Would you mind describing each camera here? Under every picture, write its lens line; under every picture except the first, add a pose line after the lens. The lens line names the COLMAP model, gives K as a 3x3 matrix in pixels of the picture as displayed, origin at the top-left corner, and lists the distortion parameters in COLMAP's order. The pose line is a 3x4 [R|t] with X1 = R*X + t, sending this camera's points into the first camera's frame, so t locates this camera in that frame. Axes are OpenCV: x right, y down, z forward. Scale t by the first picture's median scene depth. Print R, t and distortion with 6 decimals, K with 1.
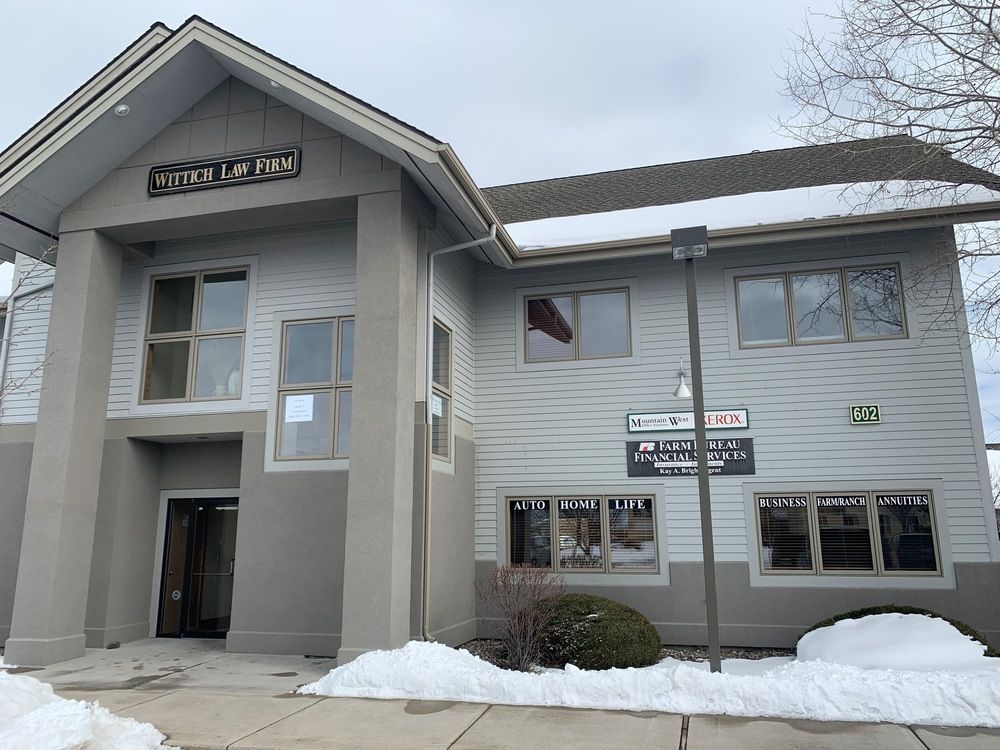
lens RADIAL K [[775.9, 0, 500.3], [0, 775.9, 374.1], [0, 0, 1]] dist [0.030451, -0.033361]
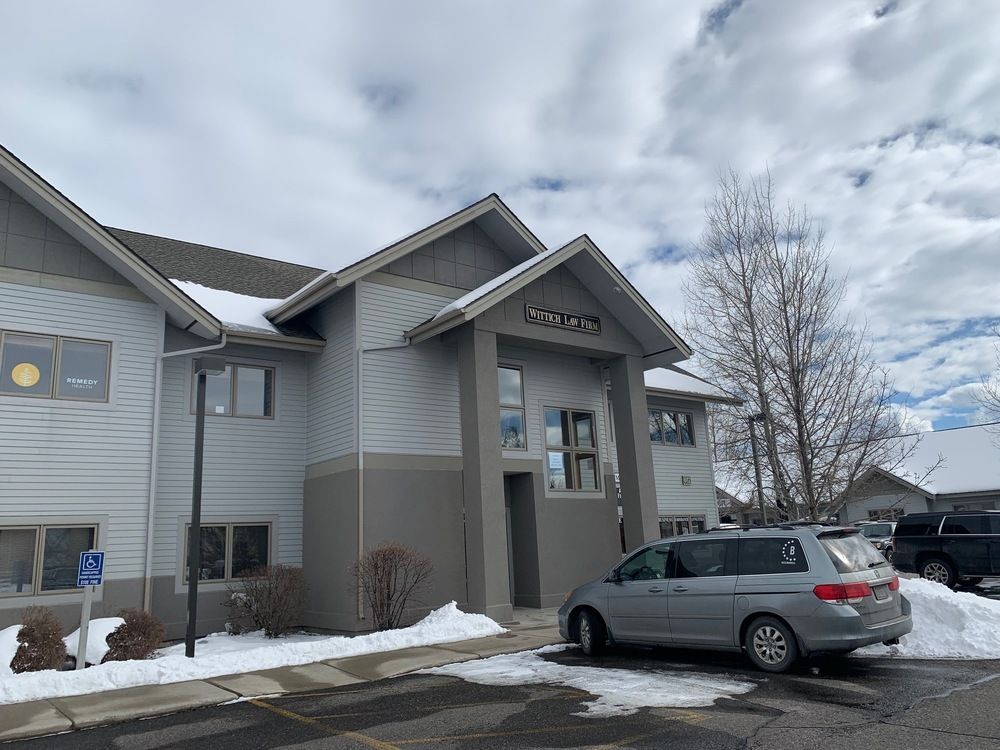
lens RADIAL K [[775.9, 0, 495.2], [0, 775.9, 379.5], [0, 0, 1]] dist [0.030451, -0.033361]
pose [[0.582827, 0.149737, 0.798681, -1.749011], [-0.122464, 0.987835, -0.095833, 0.047871], [-0.803315, -0.041955, 0.594075, 0.113675]]
